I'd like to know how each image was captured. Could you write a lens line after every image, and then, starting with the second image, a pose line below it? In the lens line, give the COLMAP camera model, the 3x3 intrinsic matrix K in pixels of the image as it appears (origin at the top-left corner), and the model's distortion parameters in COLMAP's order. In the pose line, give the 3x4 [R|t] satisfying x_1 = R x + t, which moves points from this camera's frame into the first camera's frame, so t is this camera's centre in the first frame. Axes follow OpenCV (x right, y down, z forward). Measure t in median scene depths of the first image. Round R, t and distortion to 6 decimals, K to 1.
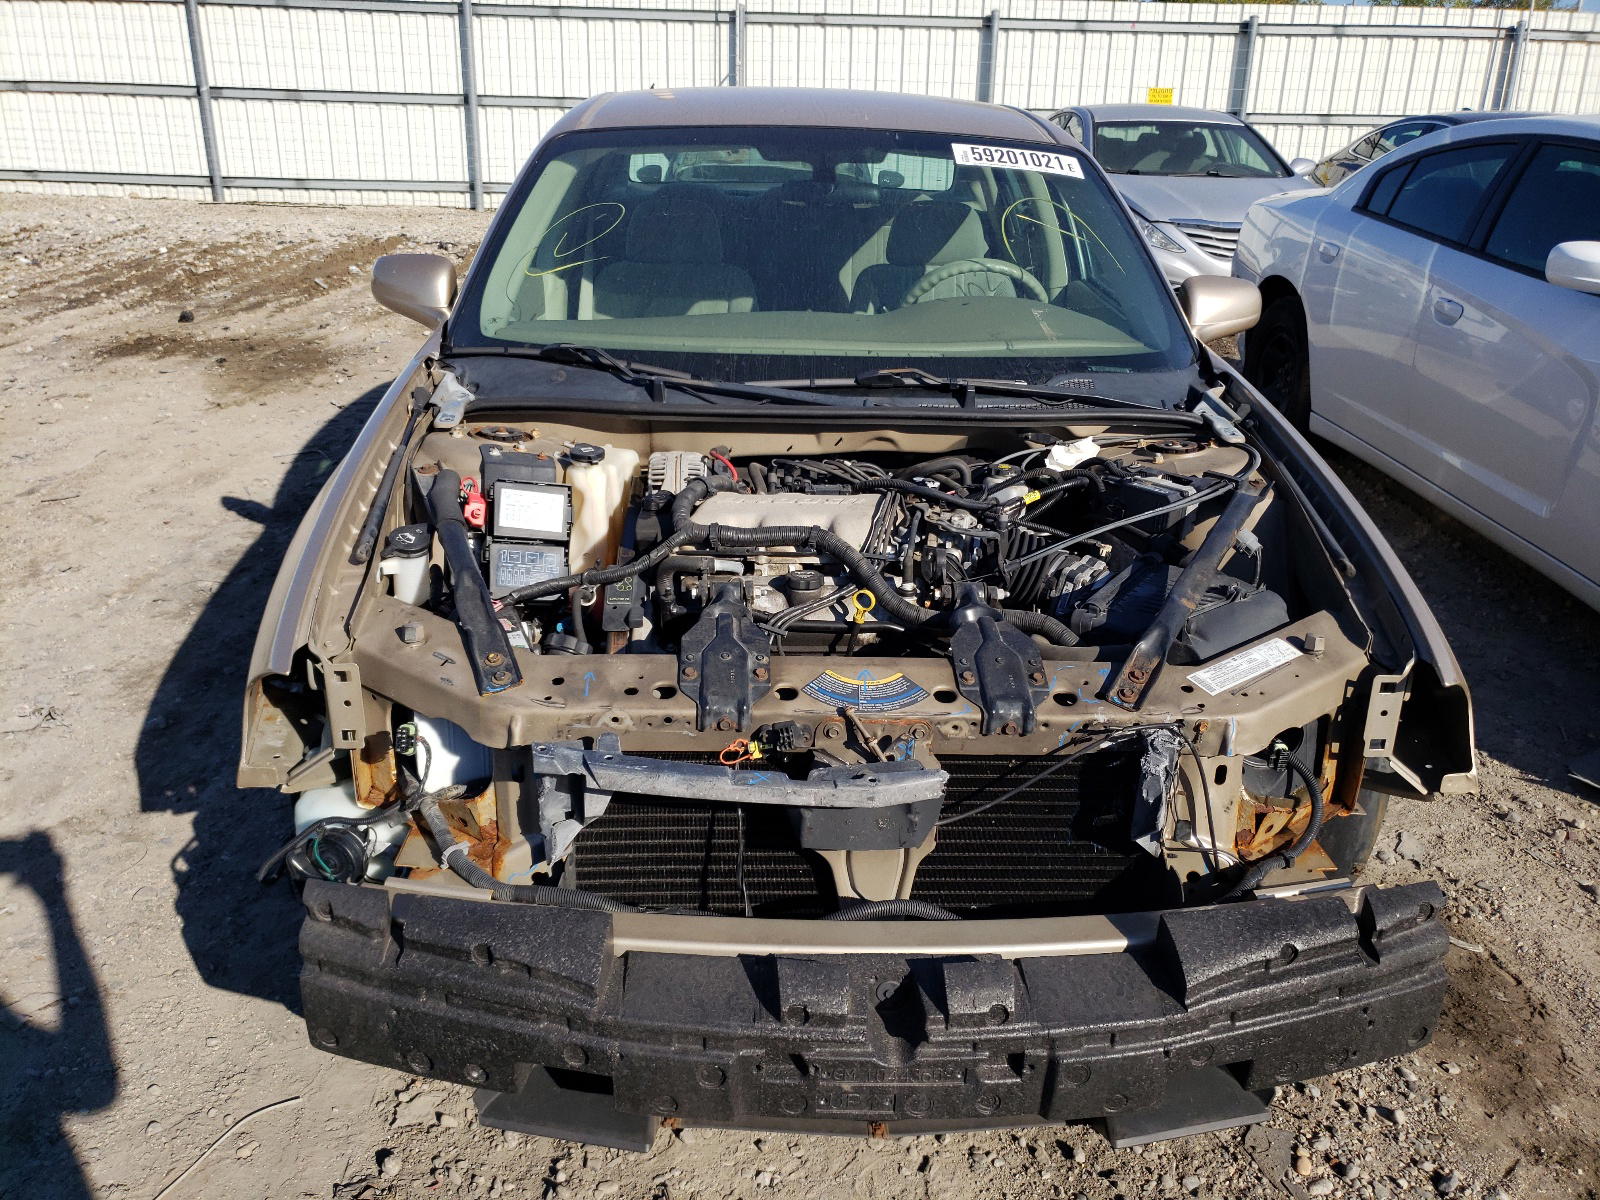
lens RADIAL K [[1340.4, 0, 800.0], [0, 1340.4, 600.0], [0, 0, 1]] dist [0.039041, -0.005672]
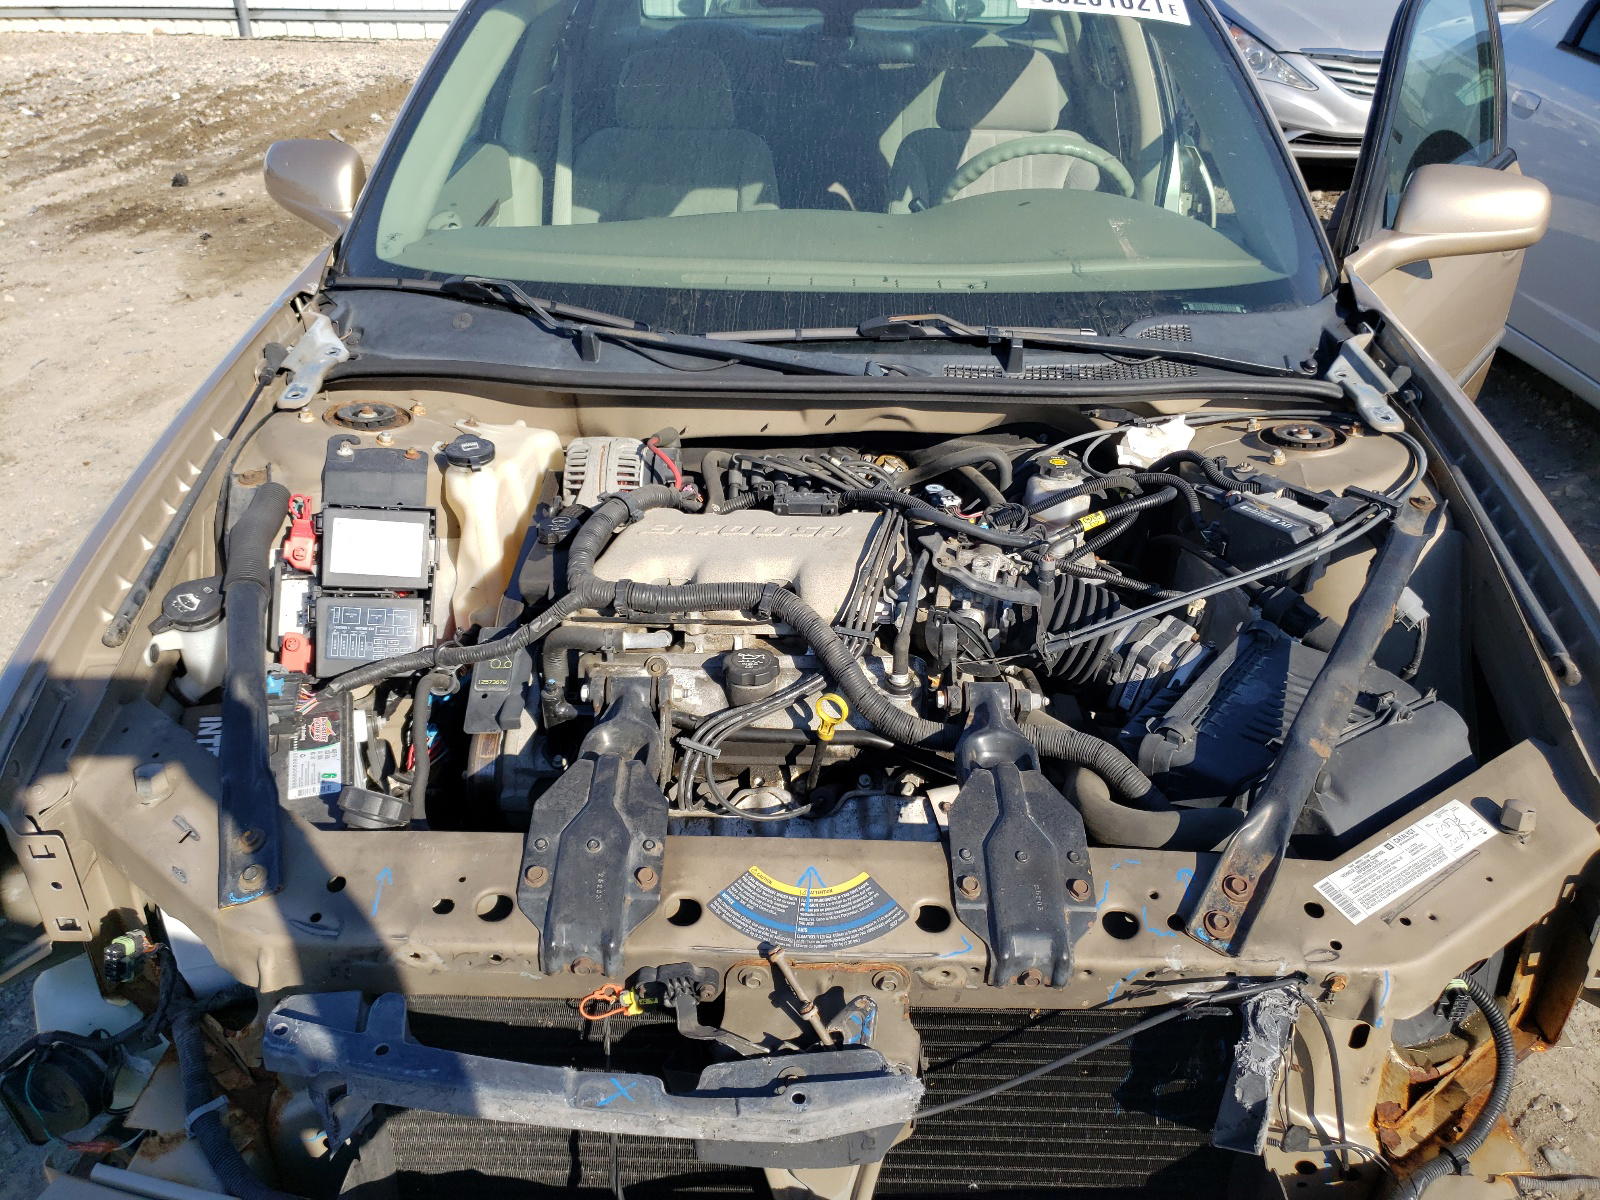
lens RADIAL K [[1430.4, 0, 769.7], [0, 1430.4, 690.9], [0, 0, 1]] dist [-0.061302, 0.167751]
pose [[0.998018, 0.014002, -0.061358, 0.054100], [-0.004942, 0.989363, 0.145383, -0.101899], [0.062741, -0.144791, 0.987471, 0.257187]]
